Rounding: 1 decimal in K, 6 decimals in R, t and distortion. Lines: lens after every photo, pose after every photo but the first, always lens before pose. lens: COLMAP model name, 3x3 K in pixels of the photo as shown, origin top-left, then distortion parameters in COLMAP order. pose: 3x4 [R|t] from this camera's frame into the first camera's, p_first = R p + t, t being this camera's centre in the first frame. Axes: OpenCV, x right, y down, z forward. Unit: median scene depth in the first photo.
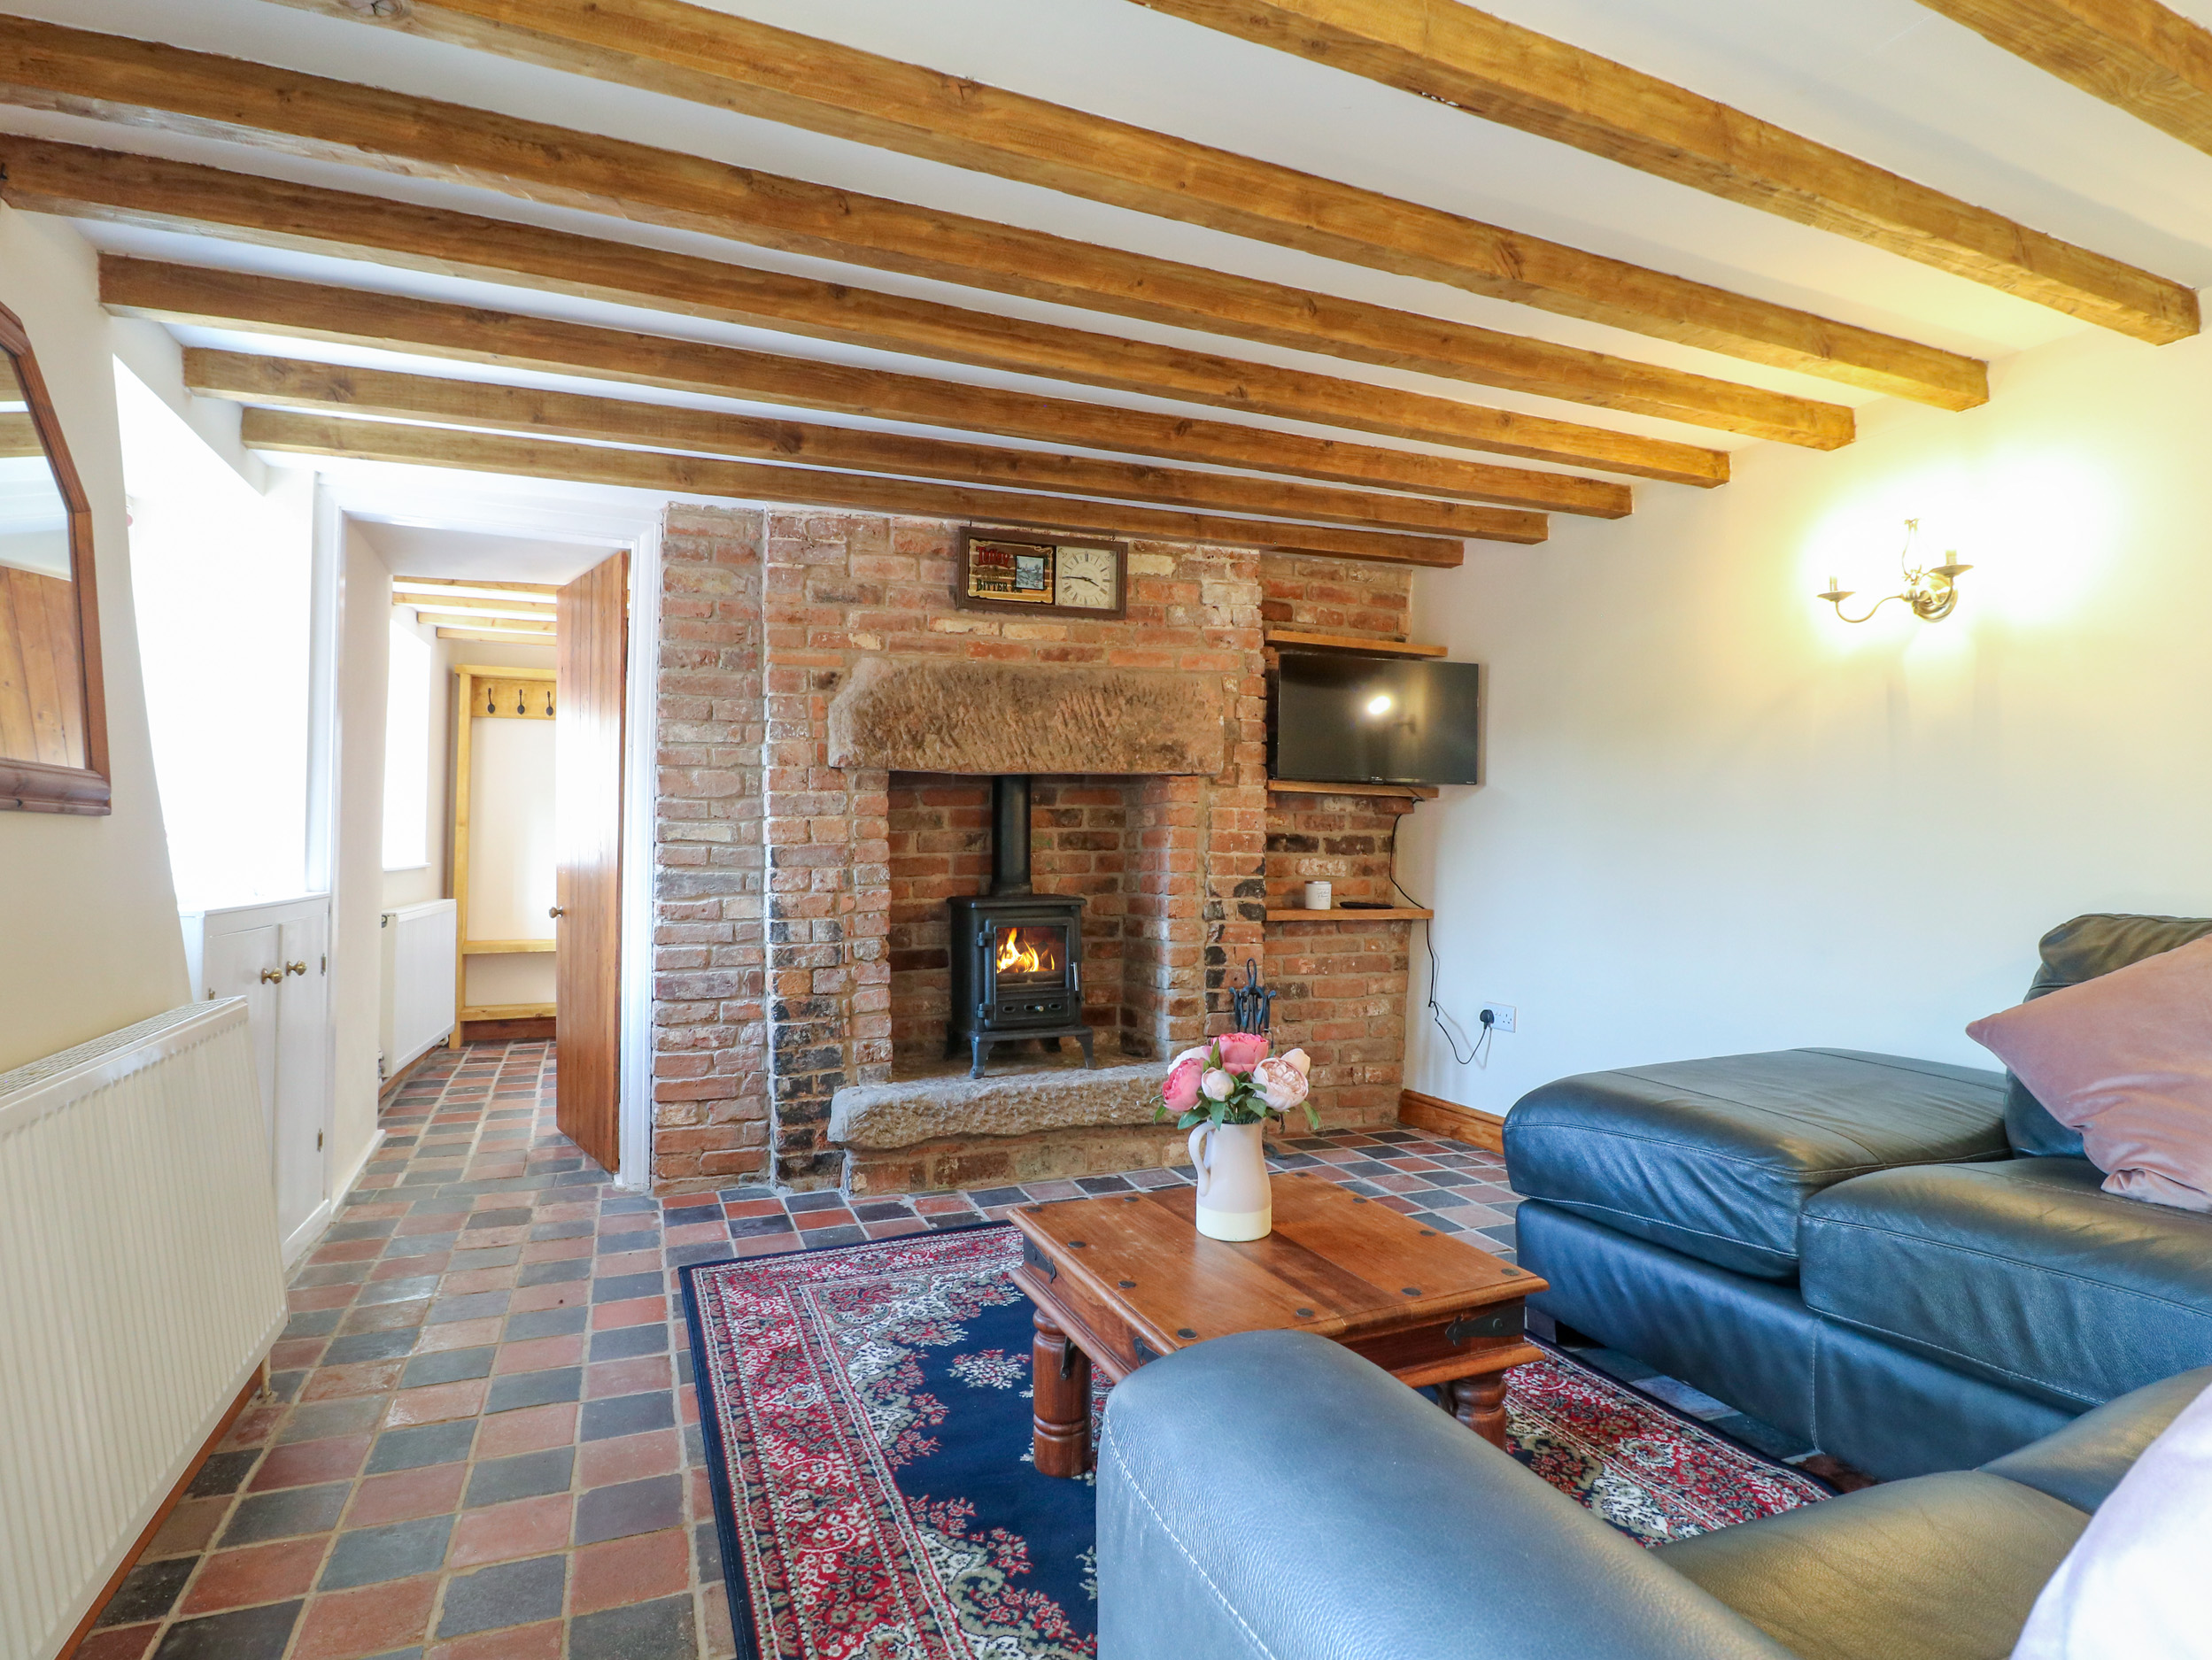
lens RADIAL K [[1177.9, 0, 1101.7], [0, 1177.9, 829.0], [0, 0, 1]] dist [0.011001, -0.005986]
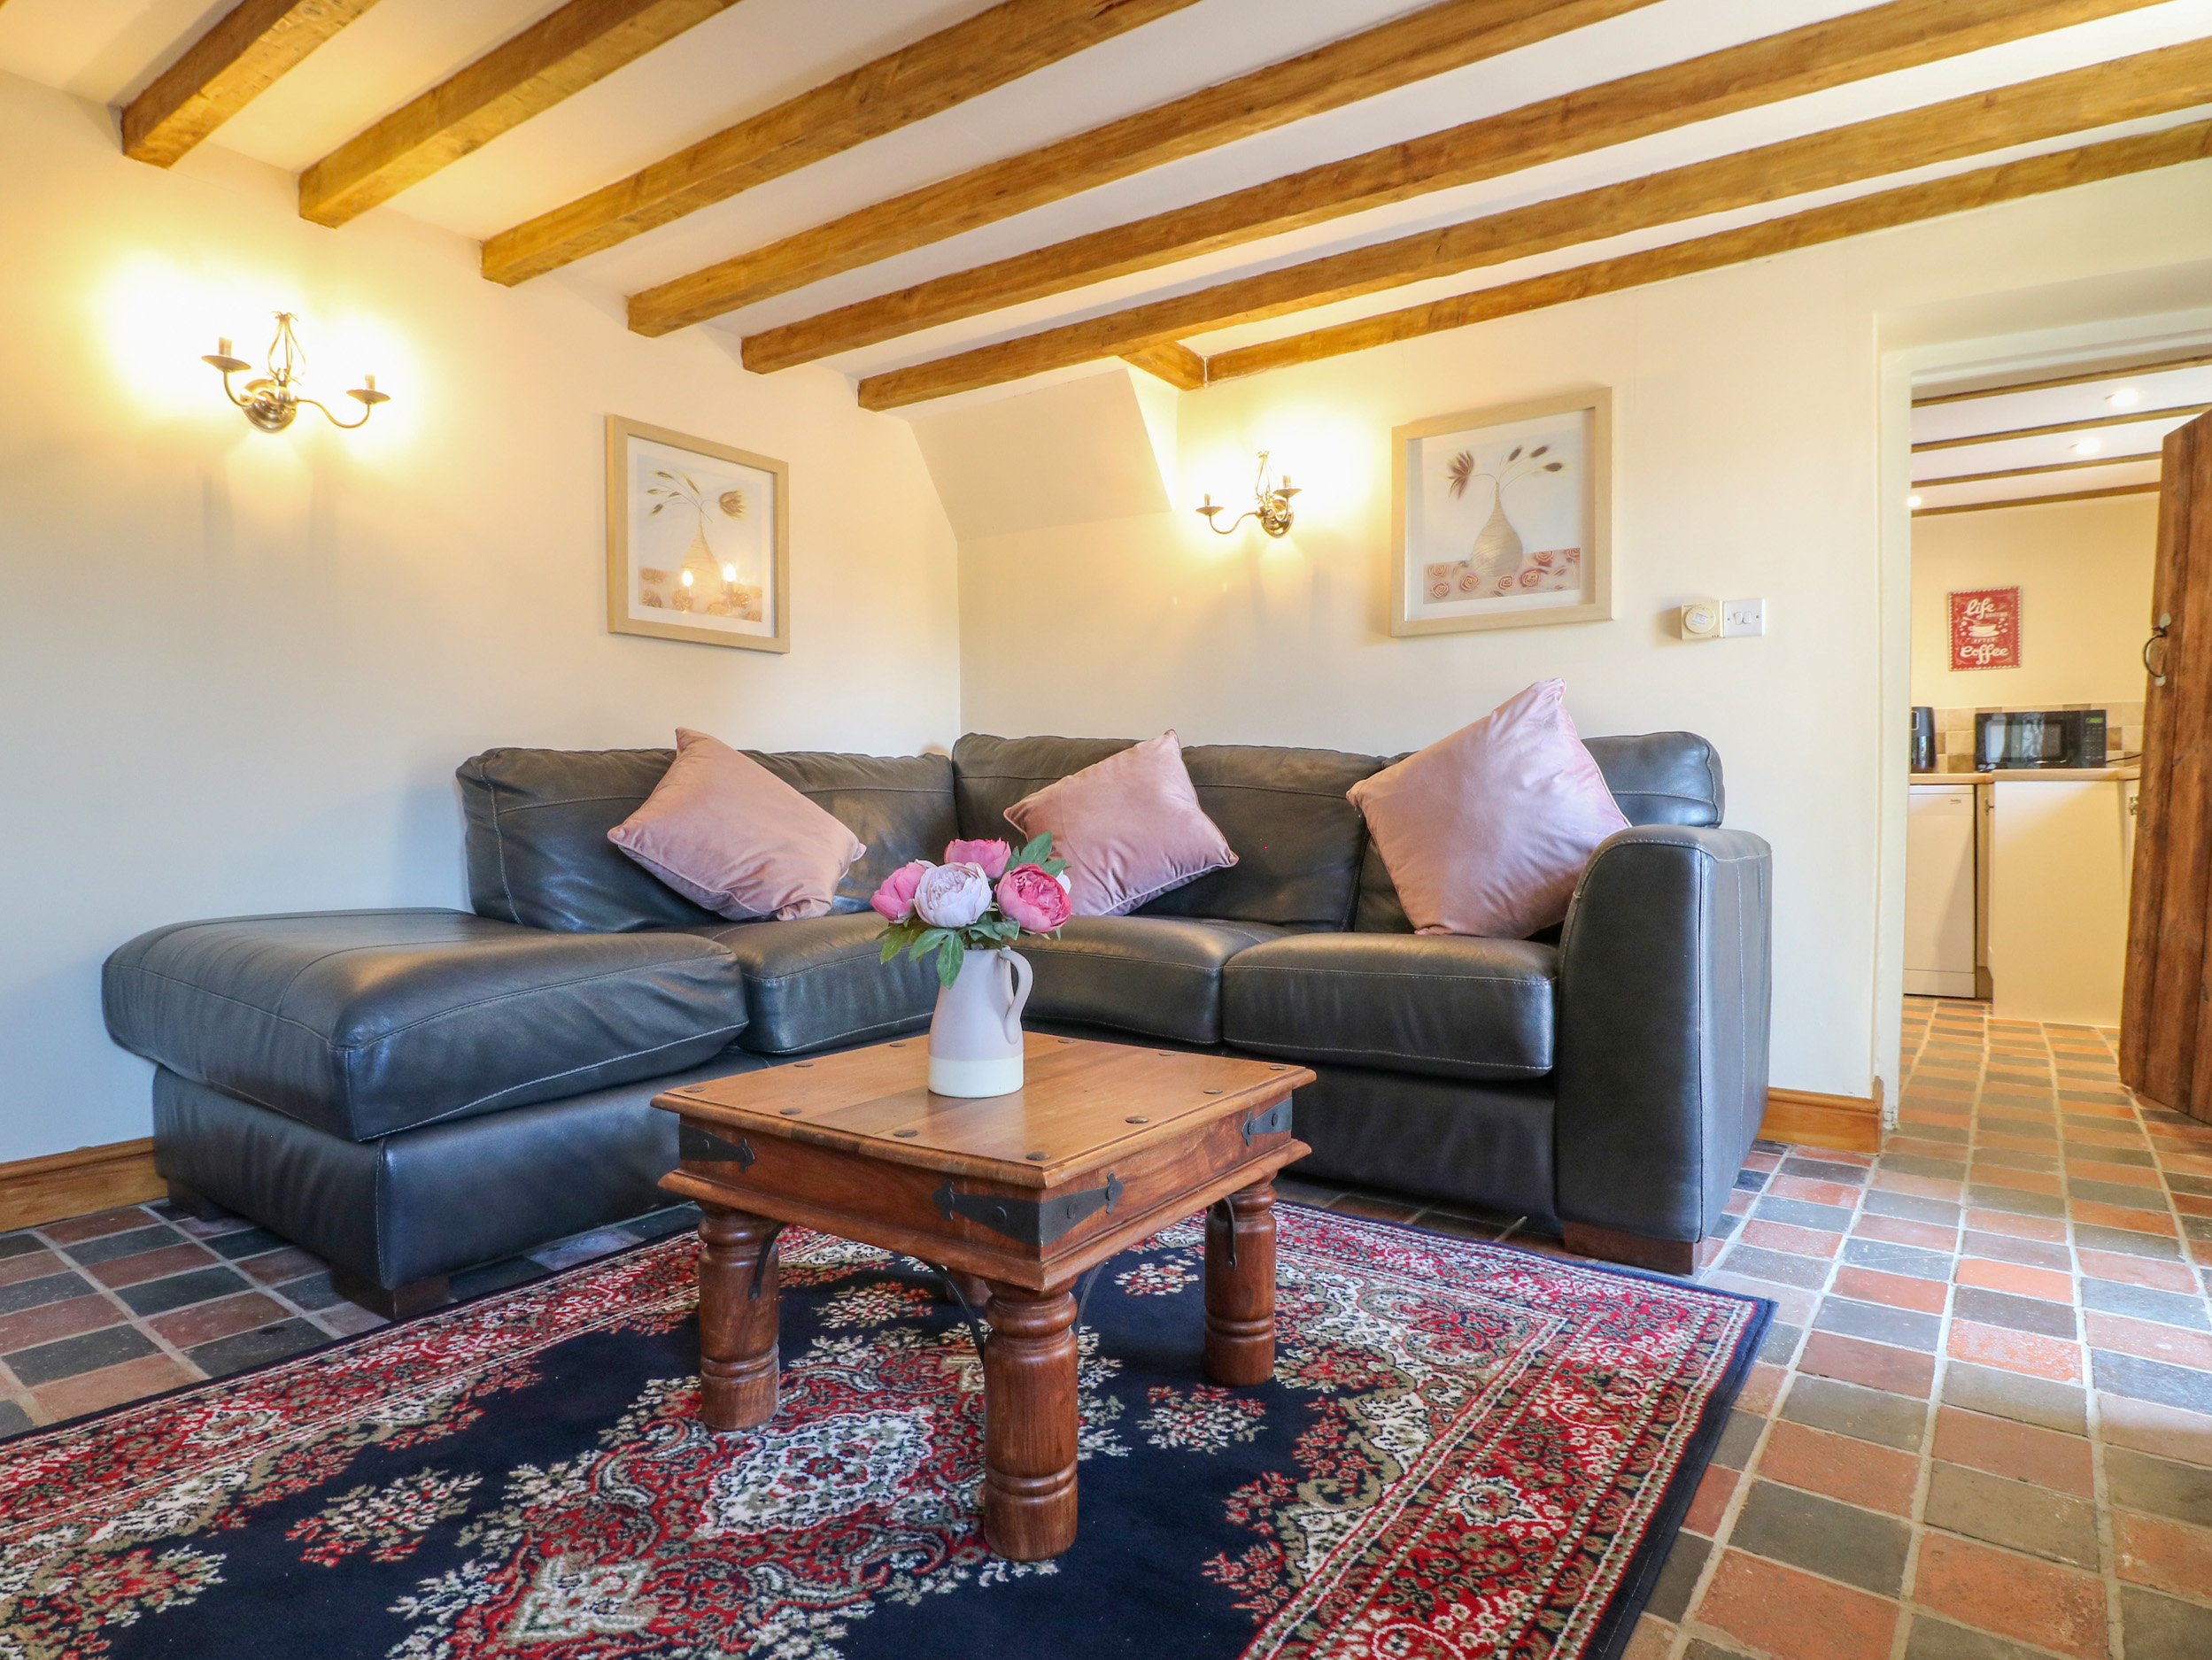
lens RADIAL K [[1245.3, 0, 1097.0], [0, 1245.3, 827.5], [0, 0, 1]] dist [0.001418, 0.000119]
pose [[-0.517796, -0.014927, 0.855374, -0.722197], [-0.014810, 0.999854, 0.008484, 0.178563], [-0.855376, -0.008275, -0.517941, 1.546148]]
